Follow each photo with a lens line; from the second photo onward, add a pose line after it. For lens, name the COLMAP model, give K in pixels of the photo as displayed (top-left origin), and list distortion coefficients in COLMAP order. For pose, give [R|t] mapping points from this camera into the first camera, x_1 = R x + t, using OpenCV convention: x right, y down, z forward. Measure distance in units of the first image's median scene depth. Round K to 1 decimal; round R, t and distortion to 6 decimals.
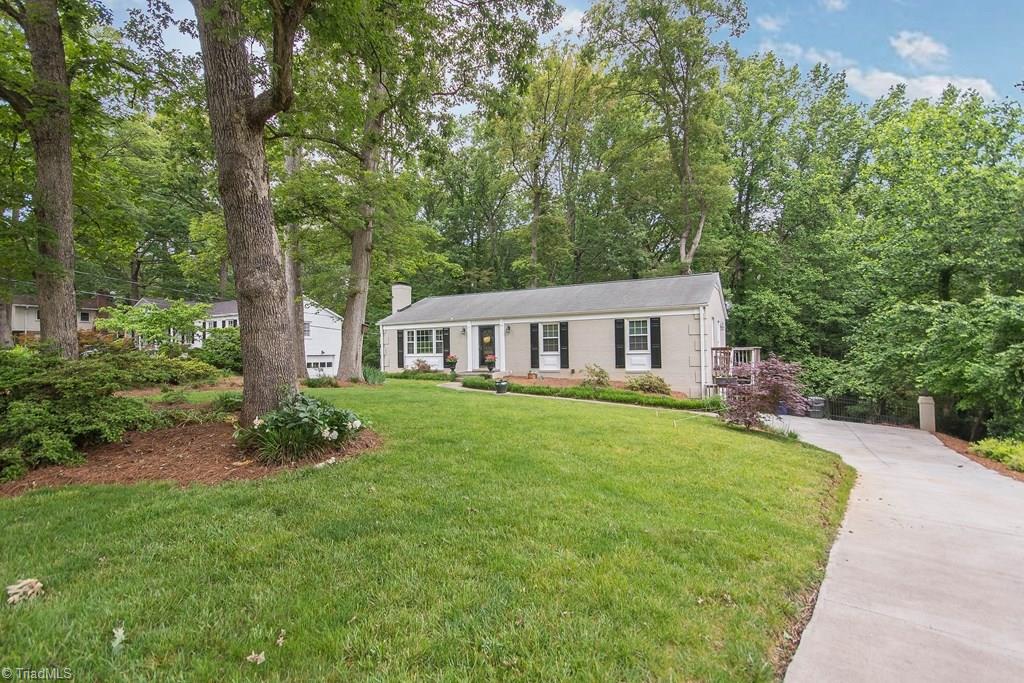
lens RADIAL K [[471.4, 0, 512.6], [0, 471.4, 341.4], [0, 0, 1]] dist [0.001733, -0.008031]
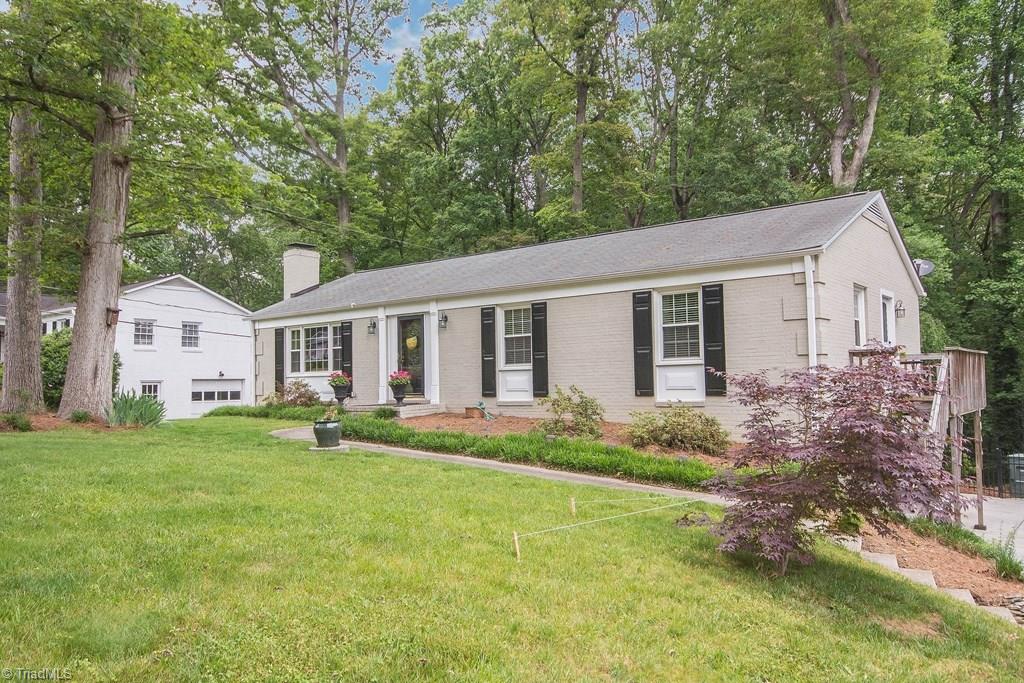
lens RADIAL K [[755.5, 0, 511.4], [0, 755.5, 343.0], [0, 0, 1]] dist [-0.002720, -0.004822]
pose [[0.985846, -0.009389, -0.167389, 0.196530], [0.004647, 0.999577, -0.028698, 0.021509], [0.167587, 0.027514, 0.985473, 0.209906]]
